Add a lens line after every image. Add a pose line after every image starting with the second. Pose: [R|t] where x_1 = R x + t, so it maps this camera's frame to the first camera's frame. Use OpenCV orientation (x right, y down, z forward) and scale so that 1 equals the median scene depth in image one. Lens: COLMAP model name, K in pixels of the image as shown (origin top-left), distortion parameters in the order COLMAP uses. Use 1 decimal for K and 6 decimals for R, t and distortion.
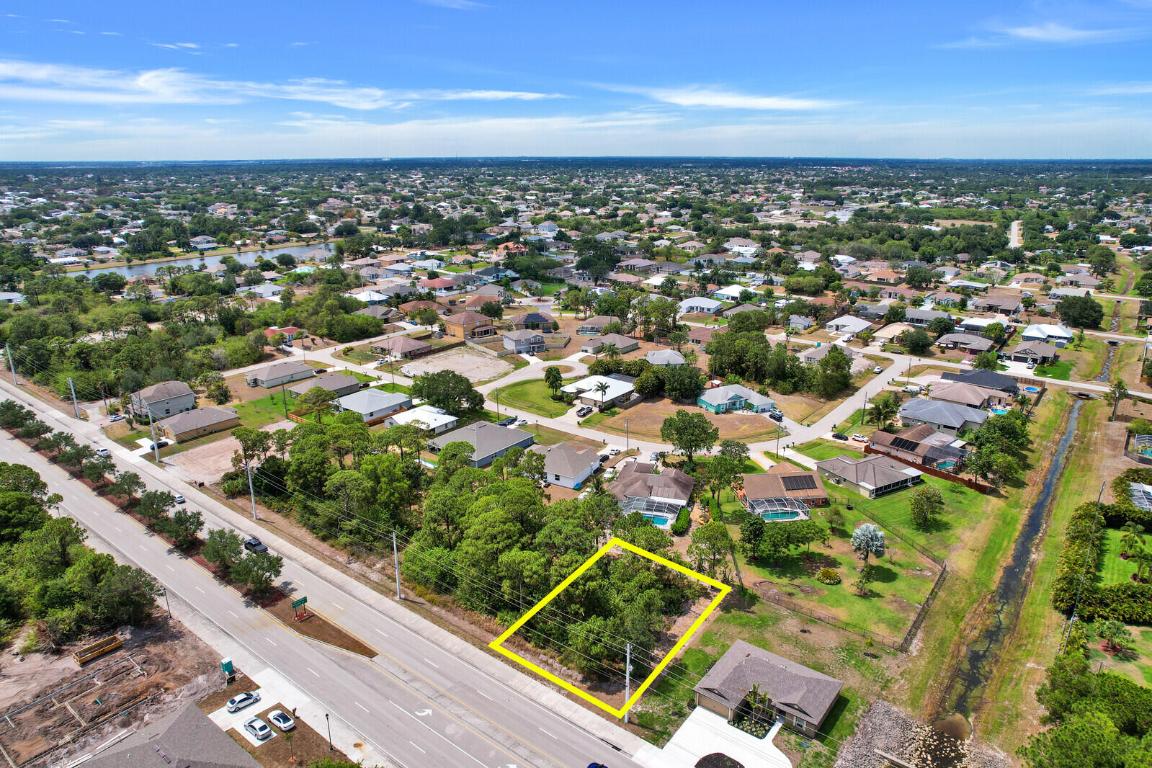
lens RADIAL K [[711.9, 0, 591.9], [0, 711.9, 452.2], [0, 0, 1]] dist [0.076882, 0.001931]
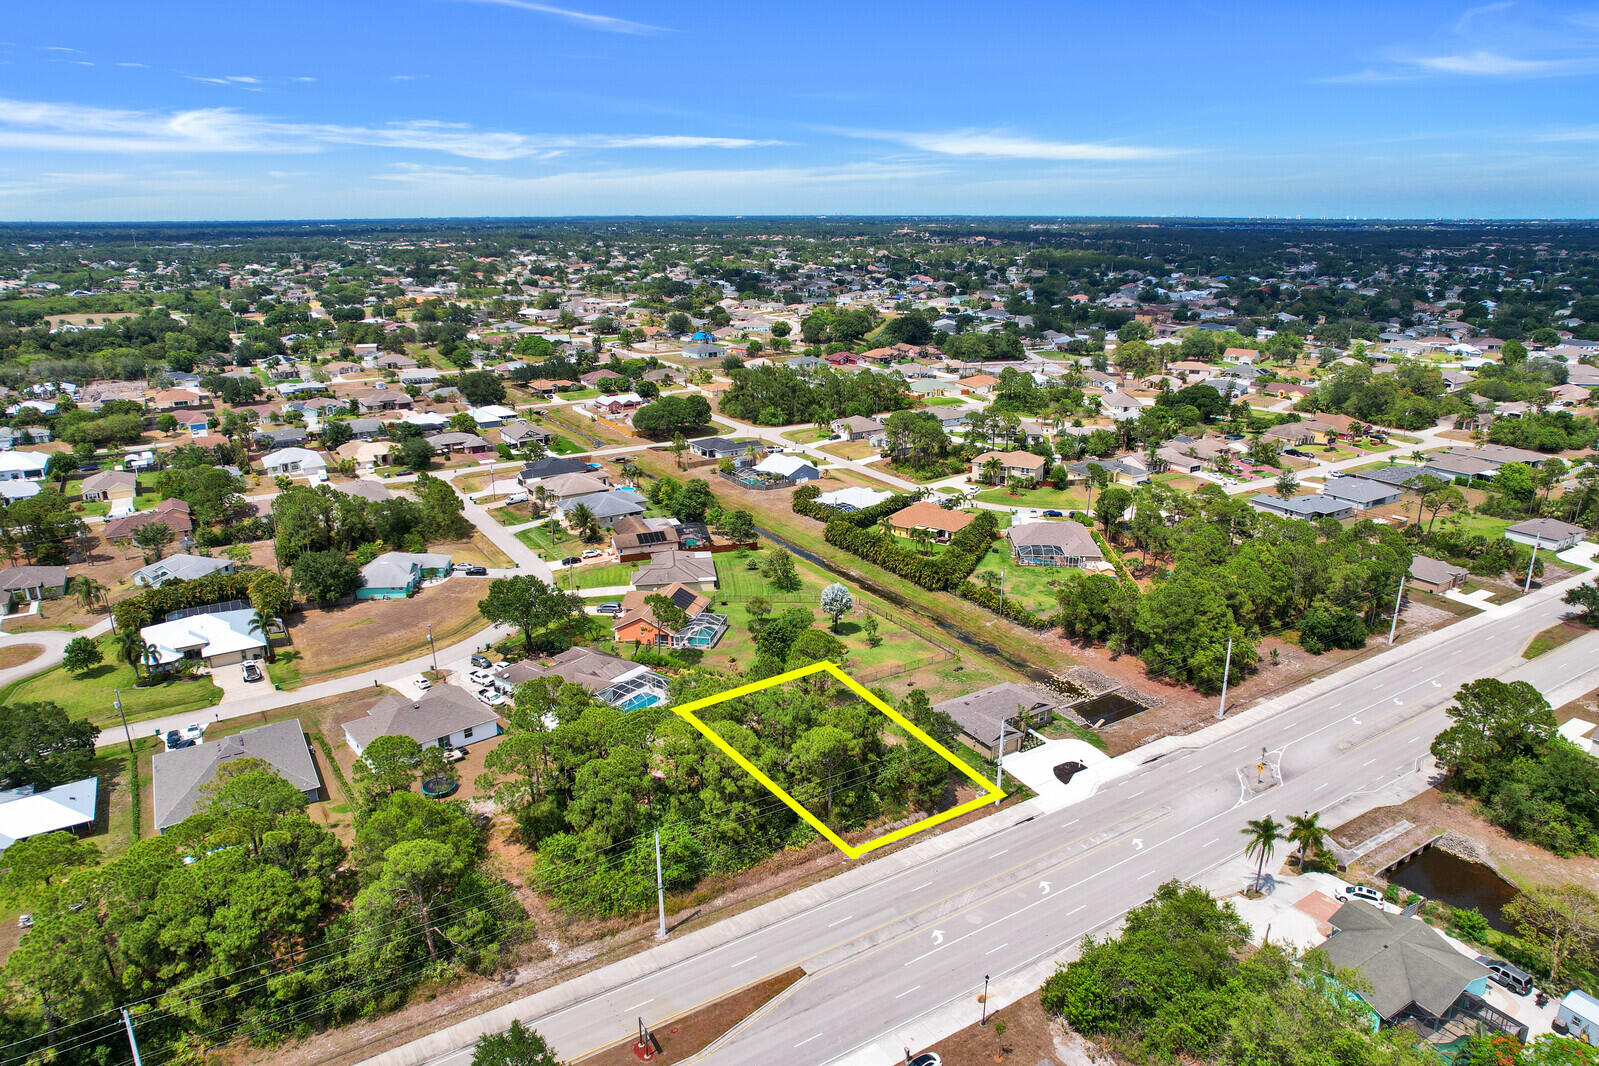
lens RADIAL K [[1024.1, 0, 799.5], [0, 1024.1, 533.0], [0, 0, 1]] dist [-0.058731, 0.042064]
pose [[0.364132, -0.288962, 0.885386, -0.561353], [0.365771, 0.918638, 0.149384, -0.126438], [-0.856516, 0.269453, 0.440200, 0.262743]]
